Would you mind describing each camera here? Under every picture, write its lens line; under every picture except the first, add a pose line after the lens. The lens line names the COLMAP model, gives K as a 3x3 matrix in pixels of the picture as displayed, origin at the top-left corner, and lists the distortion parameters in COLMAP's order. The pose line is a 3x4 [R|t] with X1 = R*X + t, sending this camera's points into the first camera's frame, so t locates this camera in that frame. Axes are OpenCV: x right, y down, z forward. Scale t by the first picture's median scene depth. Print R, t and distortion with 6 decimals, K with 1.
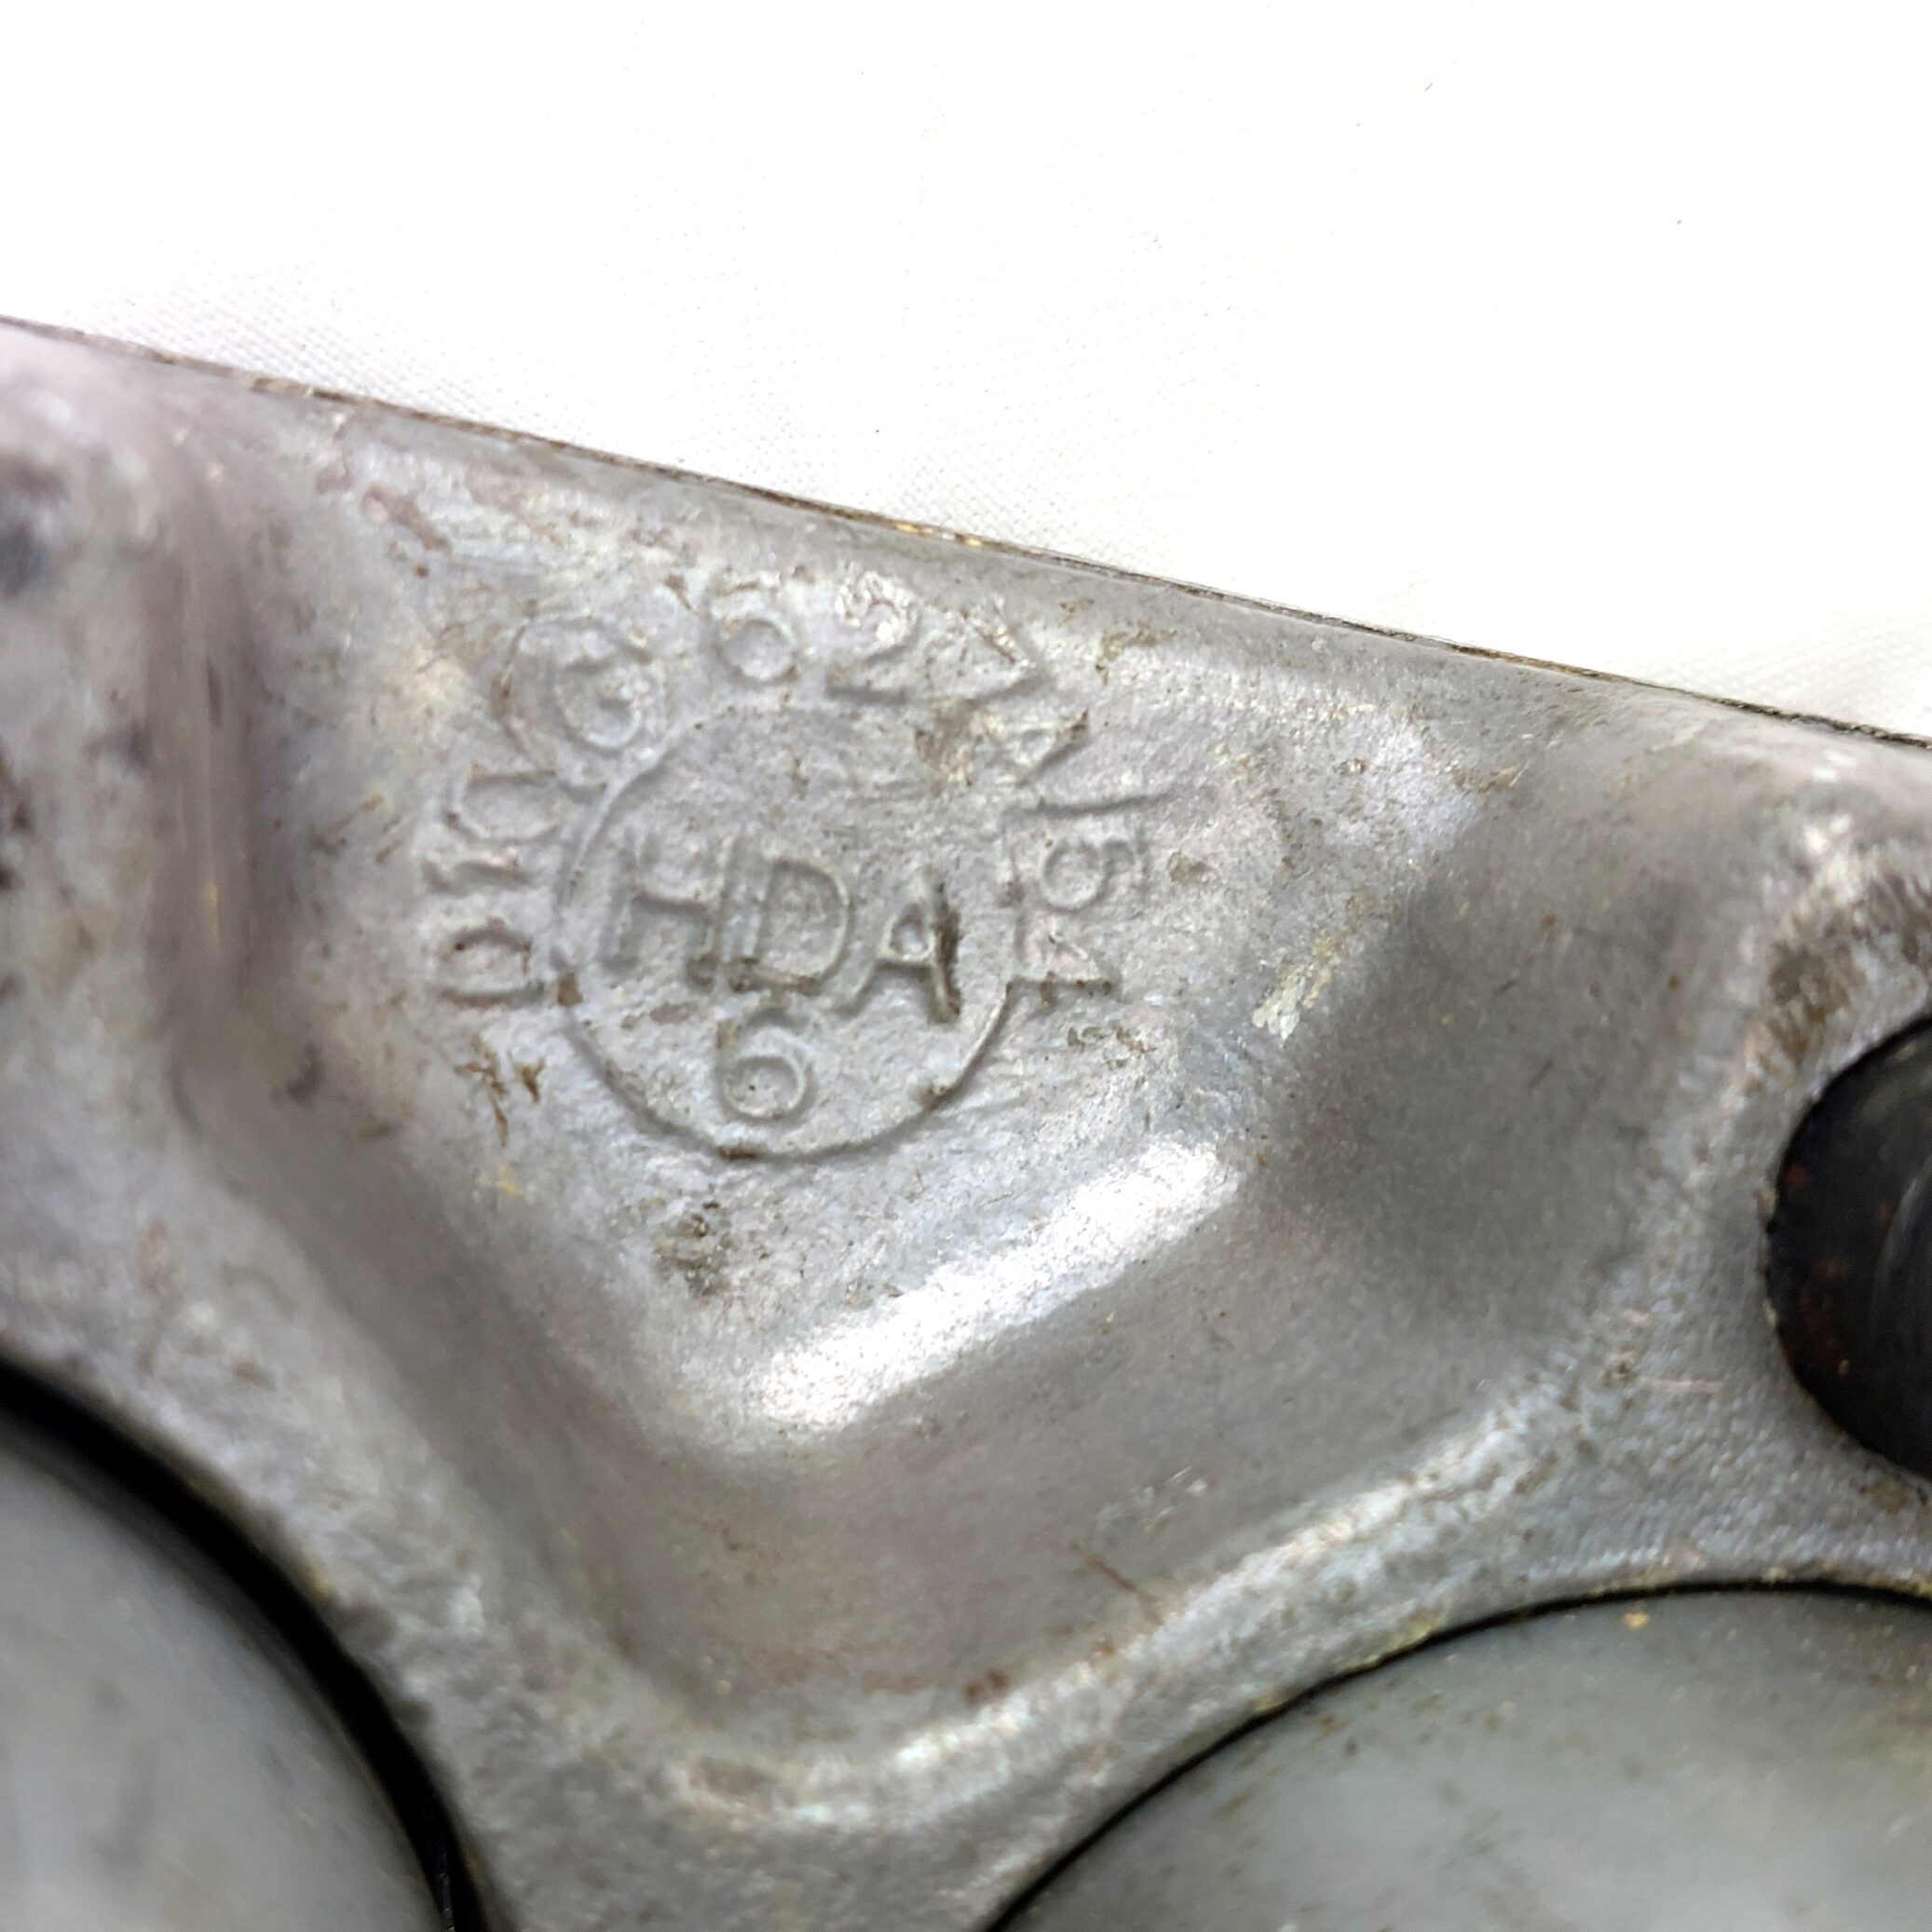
lens RADIAL K [[3593.4, 0, 966.0], [0, 3593.4, 966.0], [0, 0, 1]] dist [0.013871, -0.004954]
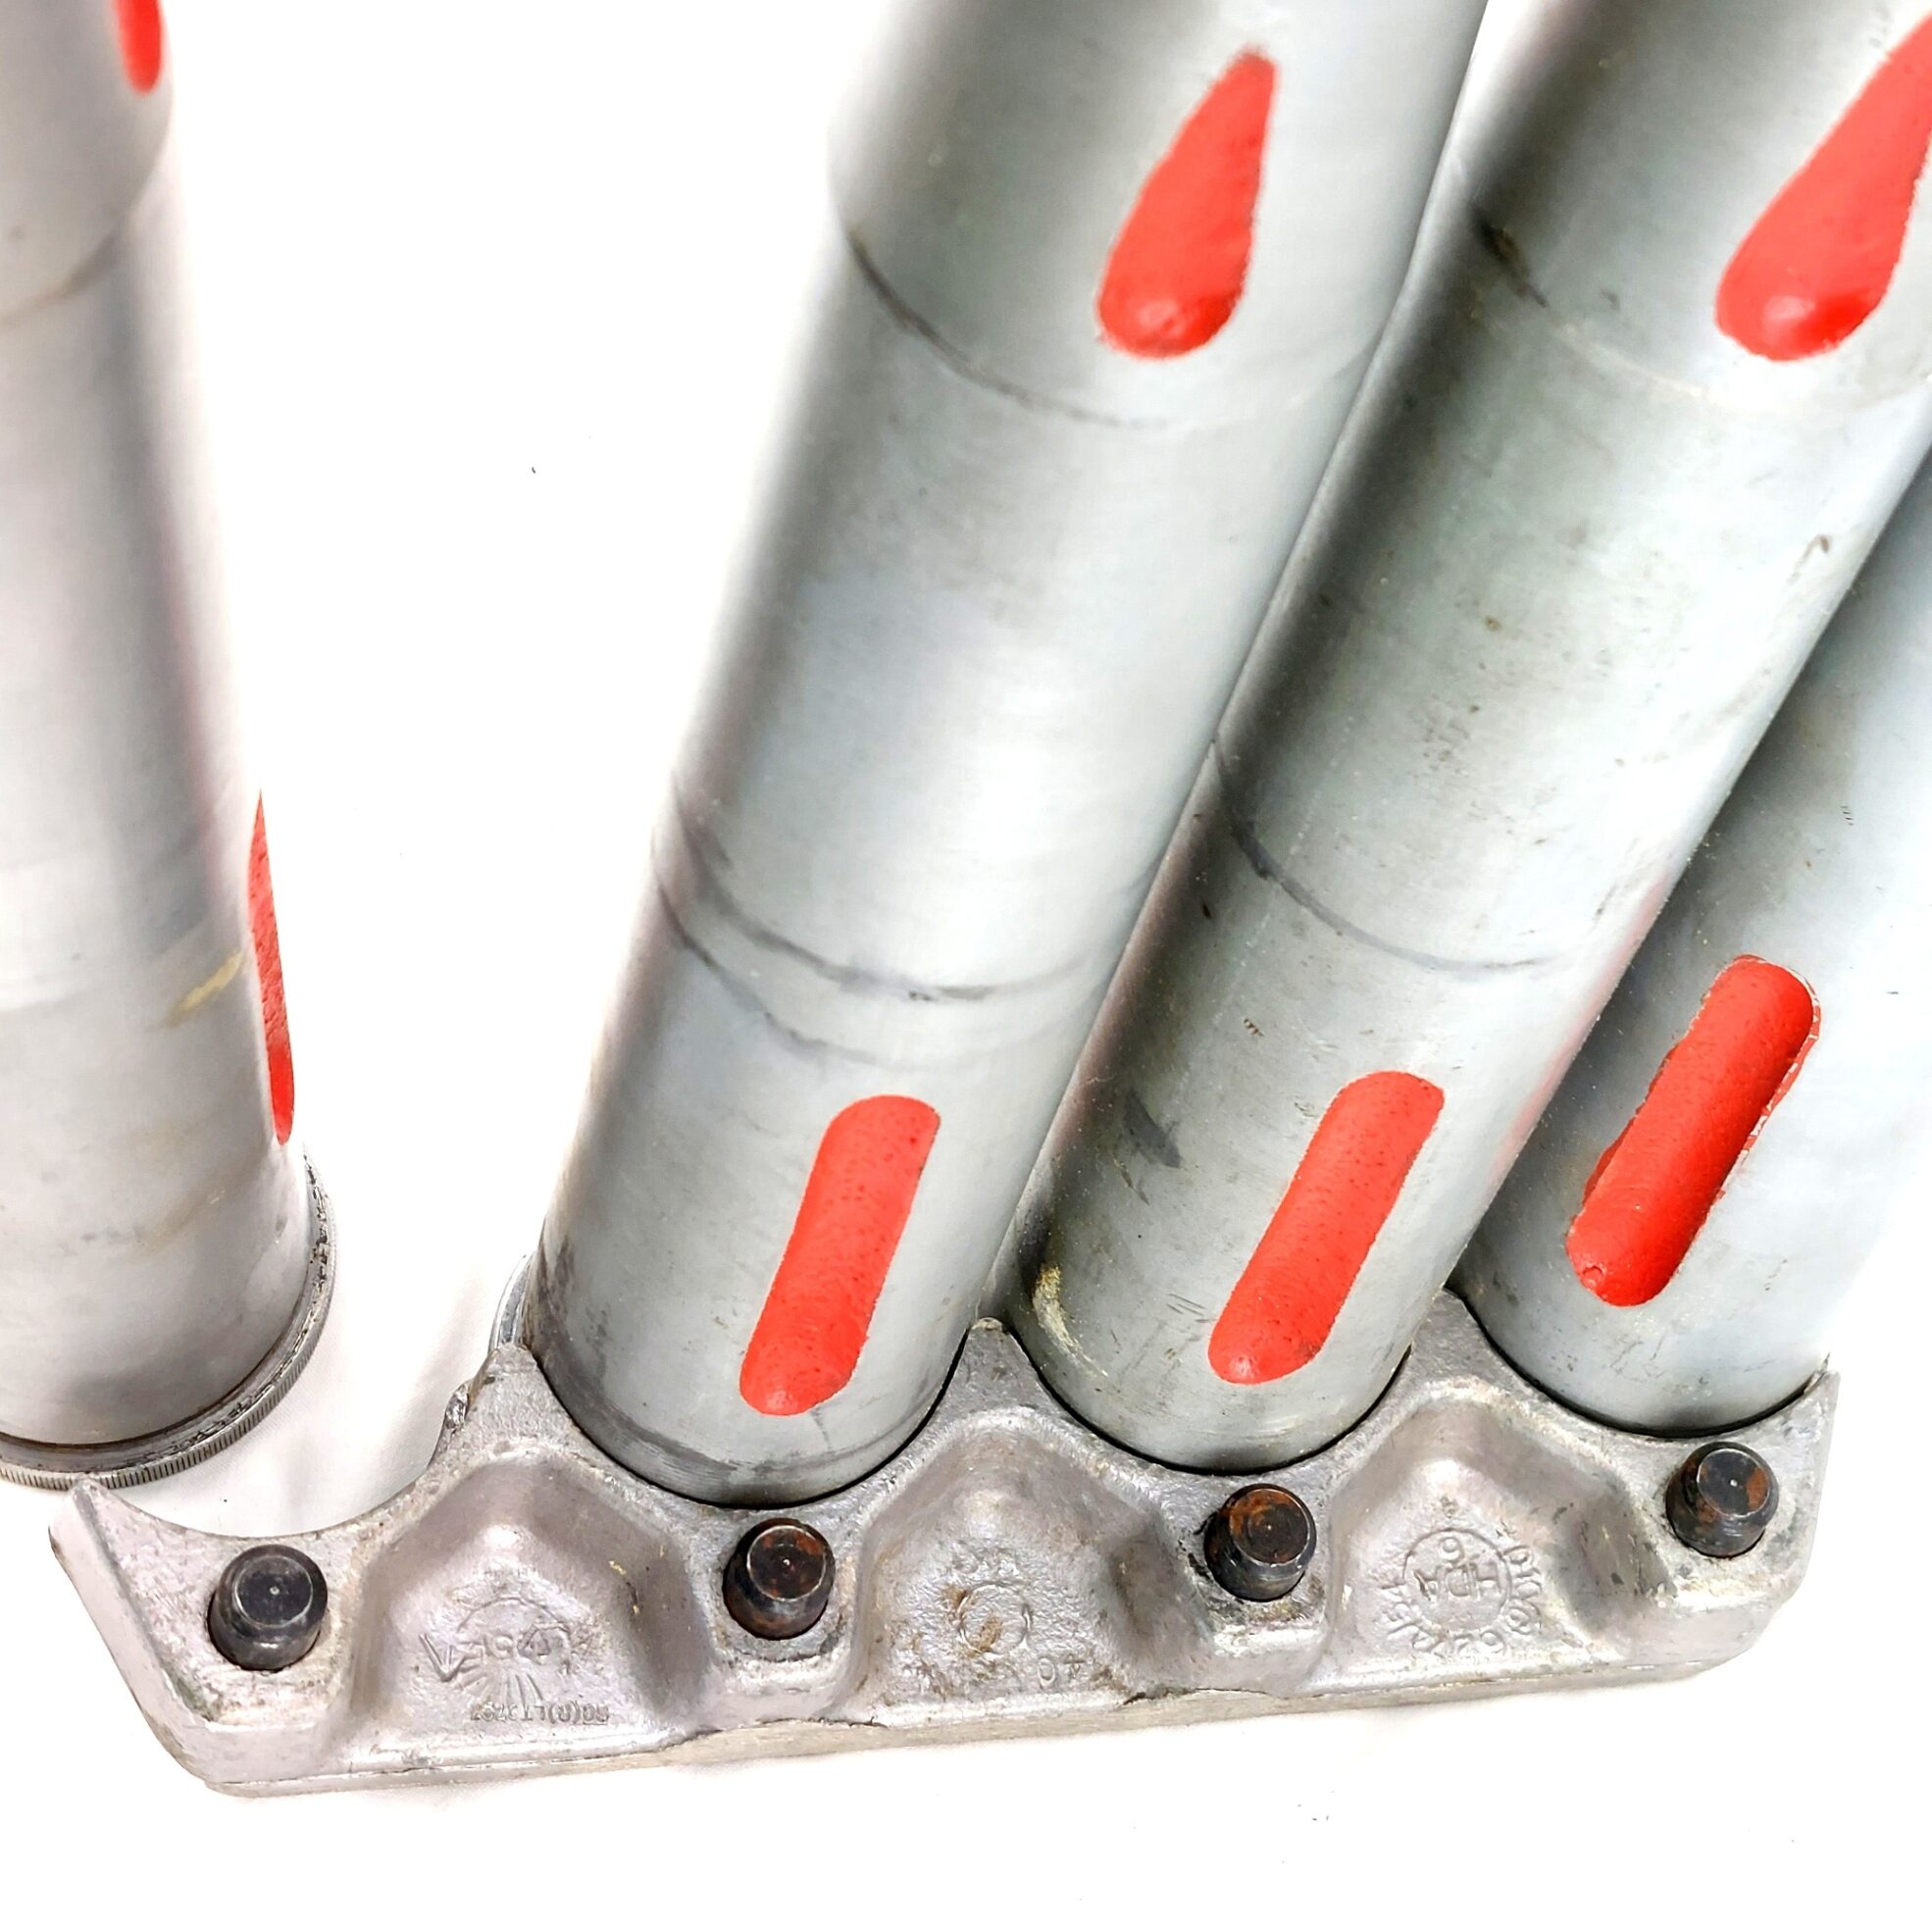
lens RADIAL K [[3593.4, 0, 966.0], [0, 3593.4, 966.0], [0, 0, 1]] dist [0.013871, -0.004954]
pose [[-0.873265, 0.122688, -0.471547, 2.428377], [-0.287085, -0.911511, 0.294500, -0.441244], [-0.393688, 0.392551, 0.831212, -2.662921]]
